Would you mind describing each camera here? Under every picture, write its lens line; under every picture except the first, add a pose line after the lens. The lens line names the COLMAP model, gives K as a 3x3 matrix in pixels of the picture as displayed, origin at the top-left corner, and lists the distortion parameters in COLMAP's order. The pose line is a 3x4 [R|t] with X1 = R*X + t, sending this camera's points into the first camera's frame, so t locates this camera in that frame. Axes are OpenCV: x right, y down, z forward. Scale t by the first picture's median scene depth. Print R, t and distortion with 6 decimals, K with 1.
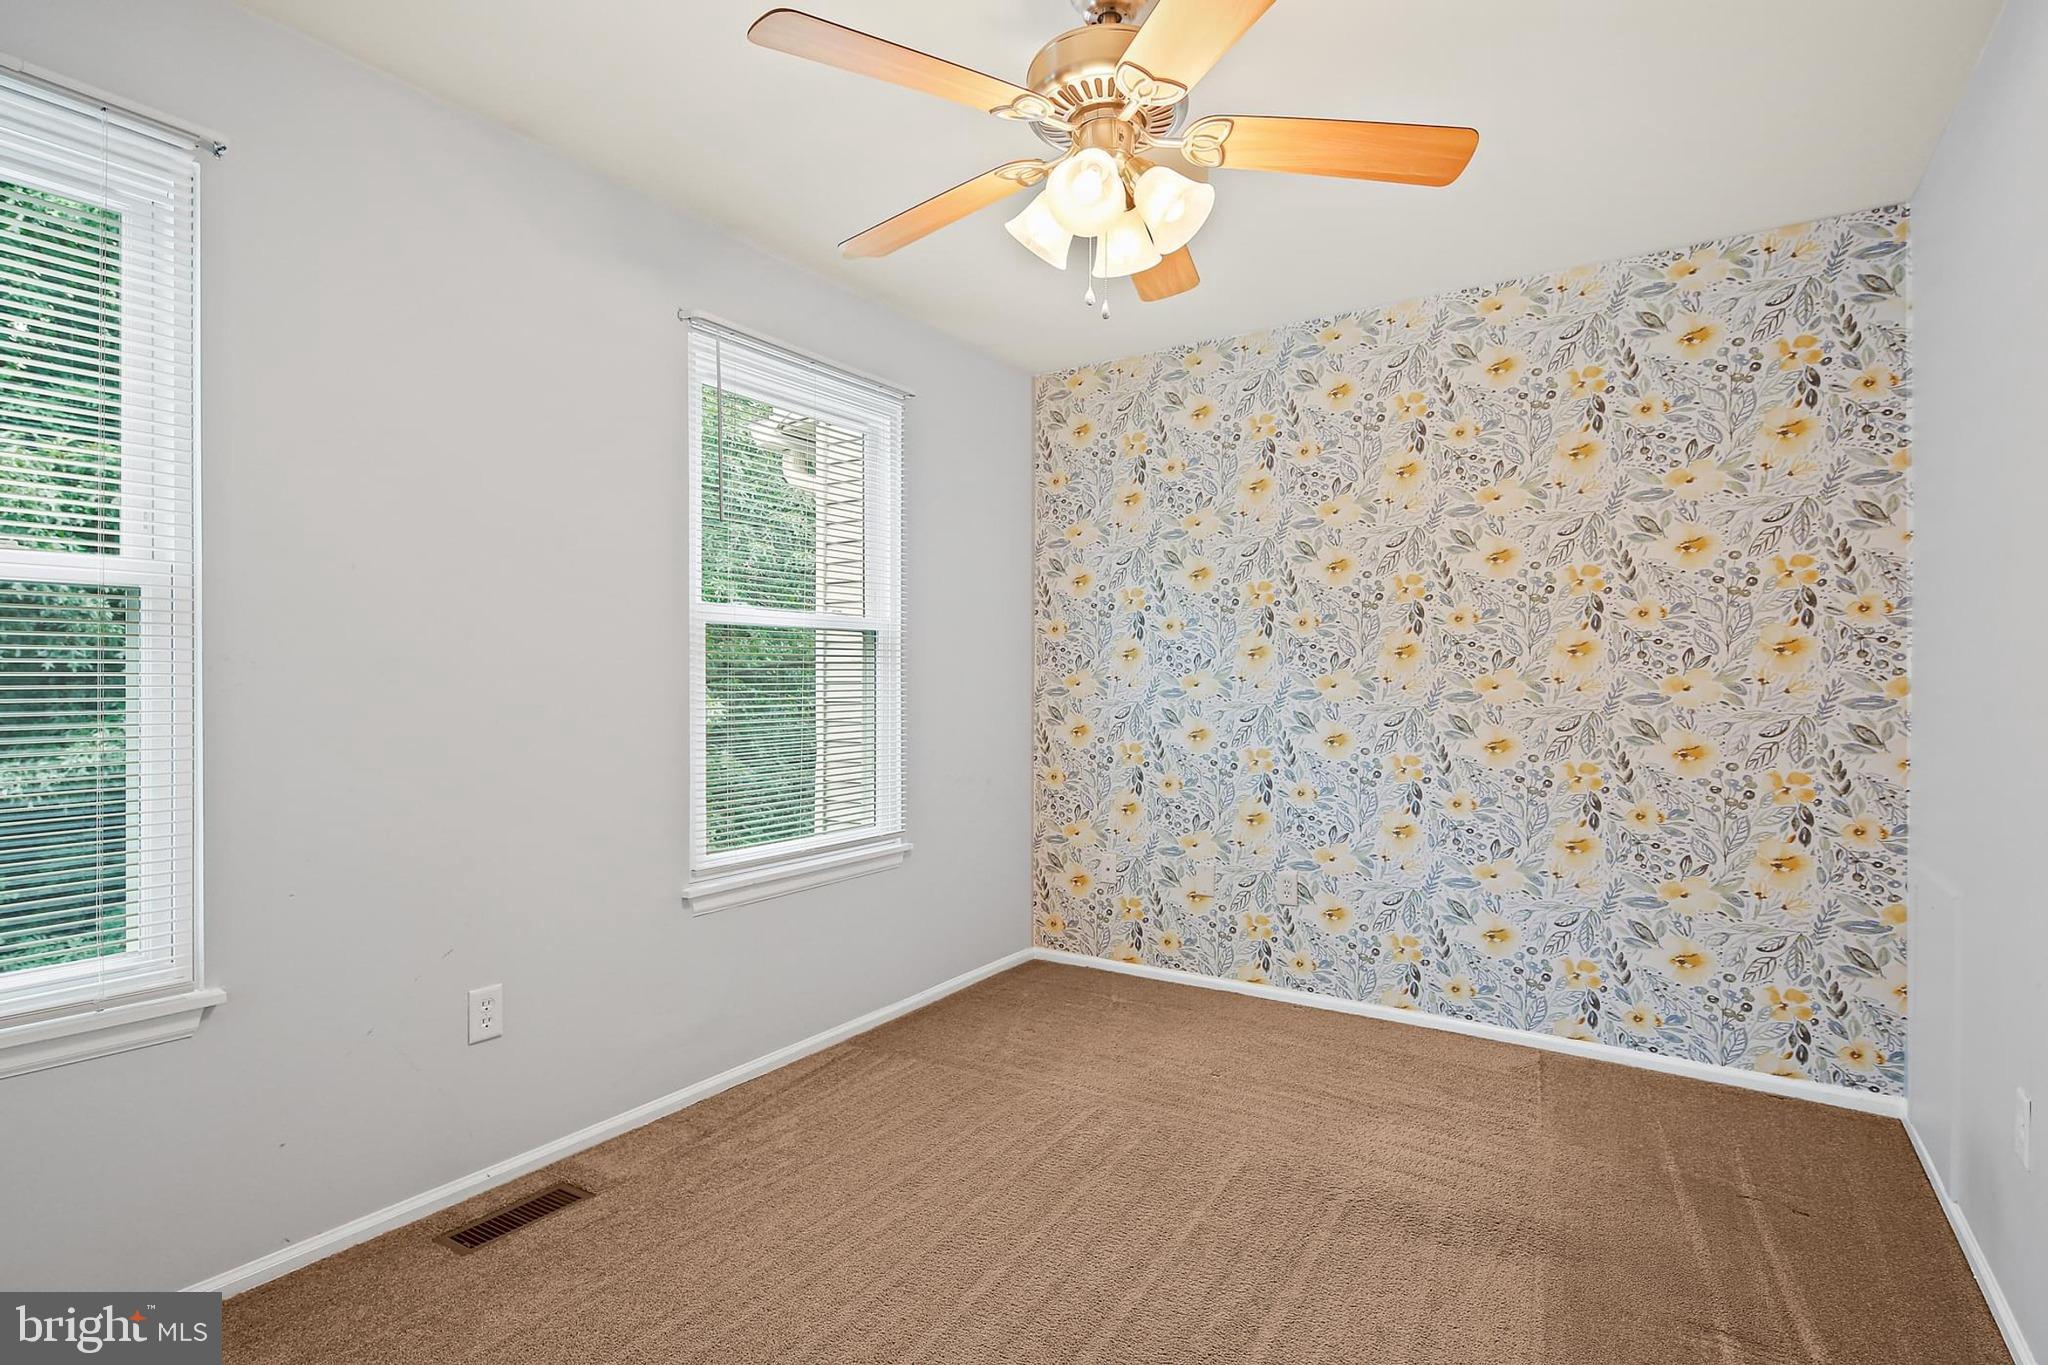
lens RADIAL K [[995.5, 0, 1031.5], [0, 995.5, 688.9], [0, 0, 1]] dist [0.005295, -0.005505]
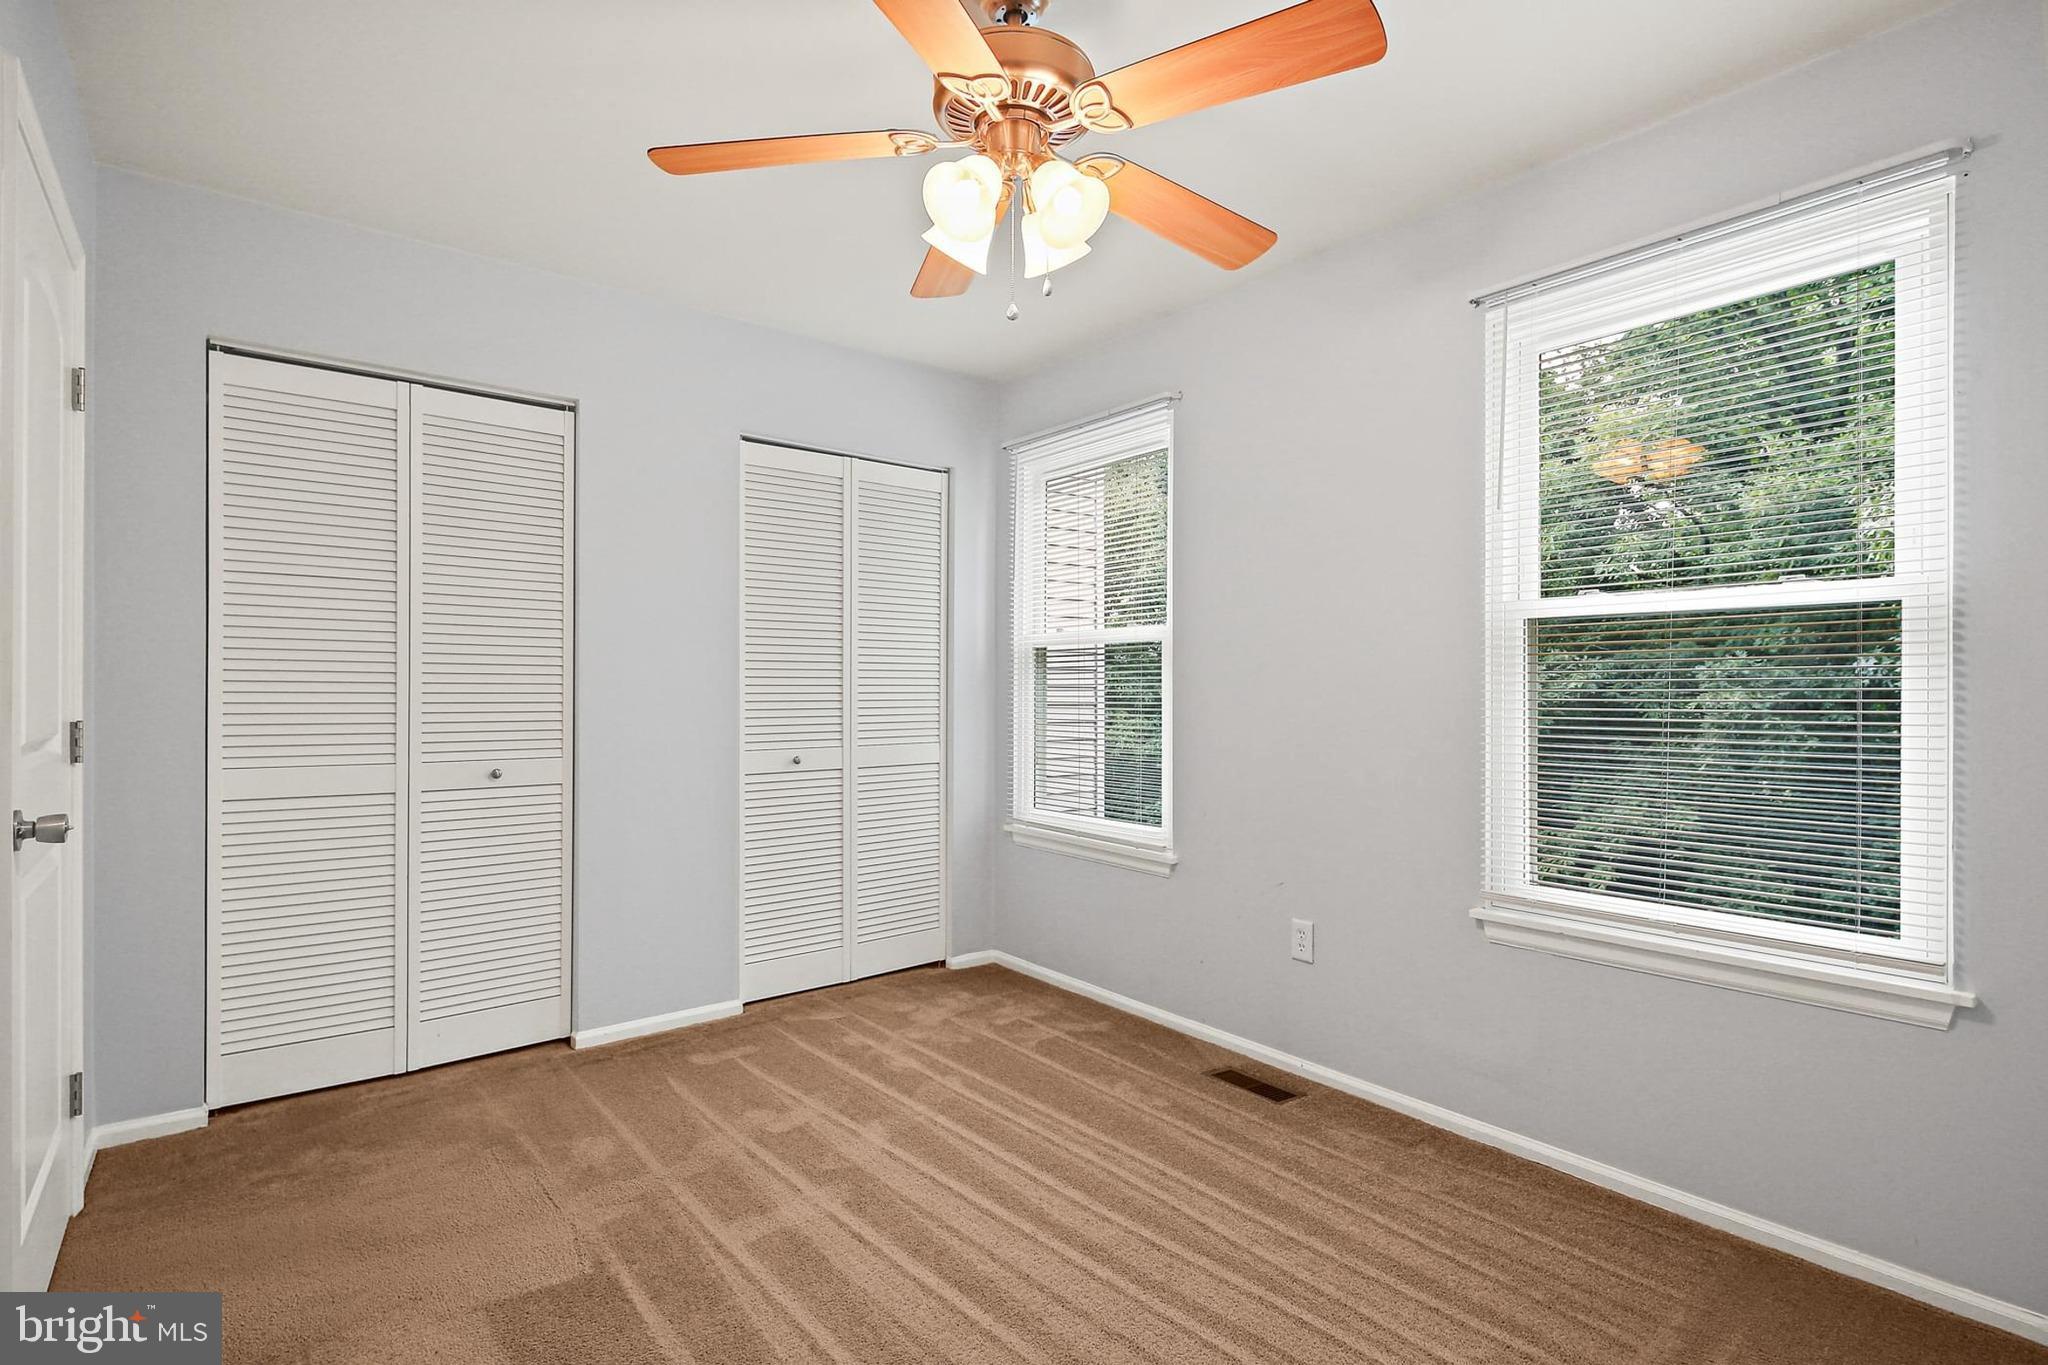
lens RADIAL K [[995.5, 0, 1010.8], [0, 995.5, 681.4], [0, 0, 1]] dist [0.005295, -0.005505]
pose [[-0.298597, -0.010721, -0.954319, 0.657076], [-0.015996, 0.999853, -0.006227, 0.000689], [0.954245, 0.013406, -0.298725, 0.827369]]
